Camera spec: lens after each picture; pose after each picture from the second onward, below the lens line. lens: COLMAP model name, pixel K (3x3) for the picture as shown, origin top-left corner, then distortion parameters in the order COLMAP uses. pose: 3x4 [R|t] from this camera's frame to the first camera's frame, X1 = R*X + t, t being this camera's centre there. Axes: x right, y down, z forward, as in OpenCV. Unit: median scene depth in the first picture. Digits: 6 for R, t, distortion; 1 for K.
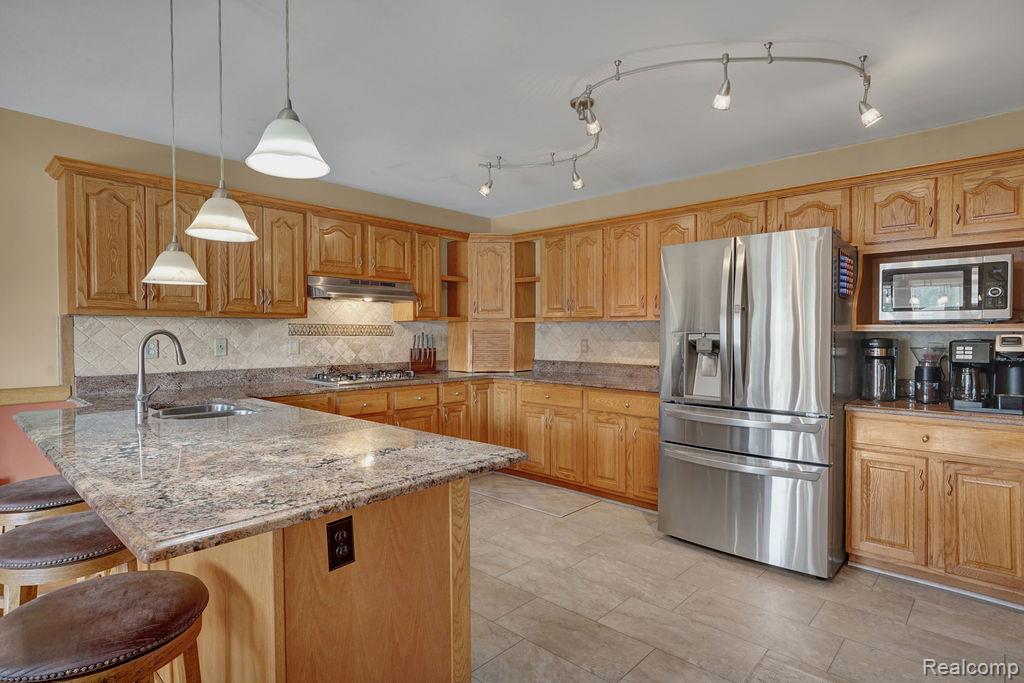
lens RADIAL K [[523.2, 0, 495.3], [0, 523.2, 339.4], [0, 0, 1]] dist [0.000406, 0.003433]
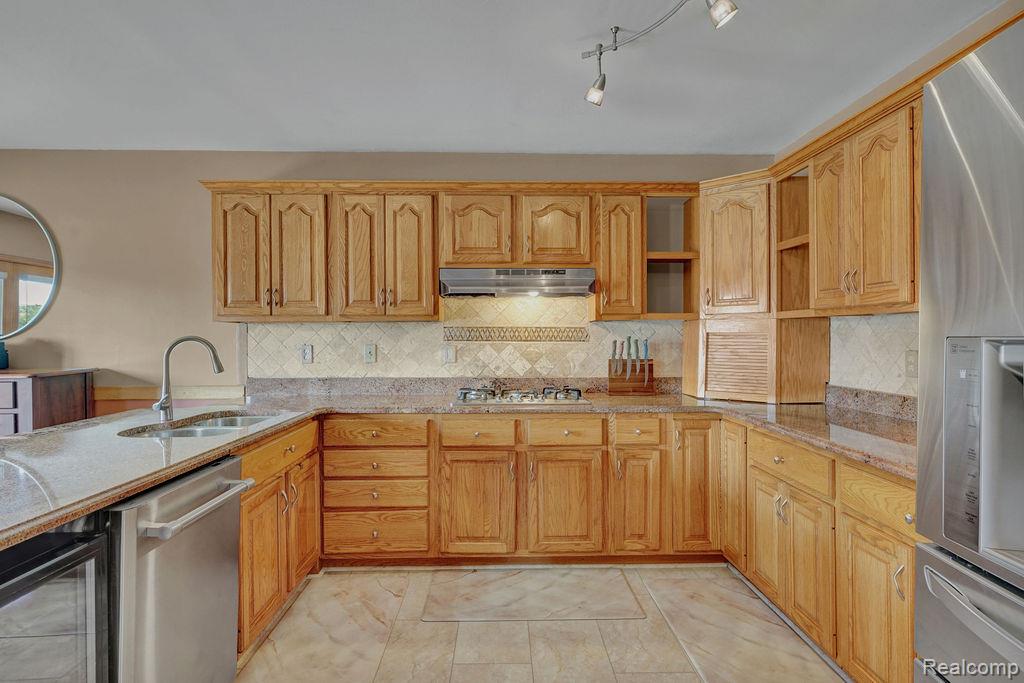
lens RADIAL K [[523.2, 0, 522.8], [0, 523.2, 341.7], [0, 0, 1]] dist [0.000406, 0.003433]
pose [[0.712445, 0.005025, -0.701710, 0.295416], [-0.005129, 0.999985, 0.001953, -0.008327], [0.701710, 0.002208, 0.712460, 0.465720]]
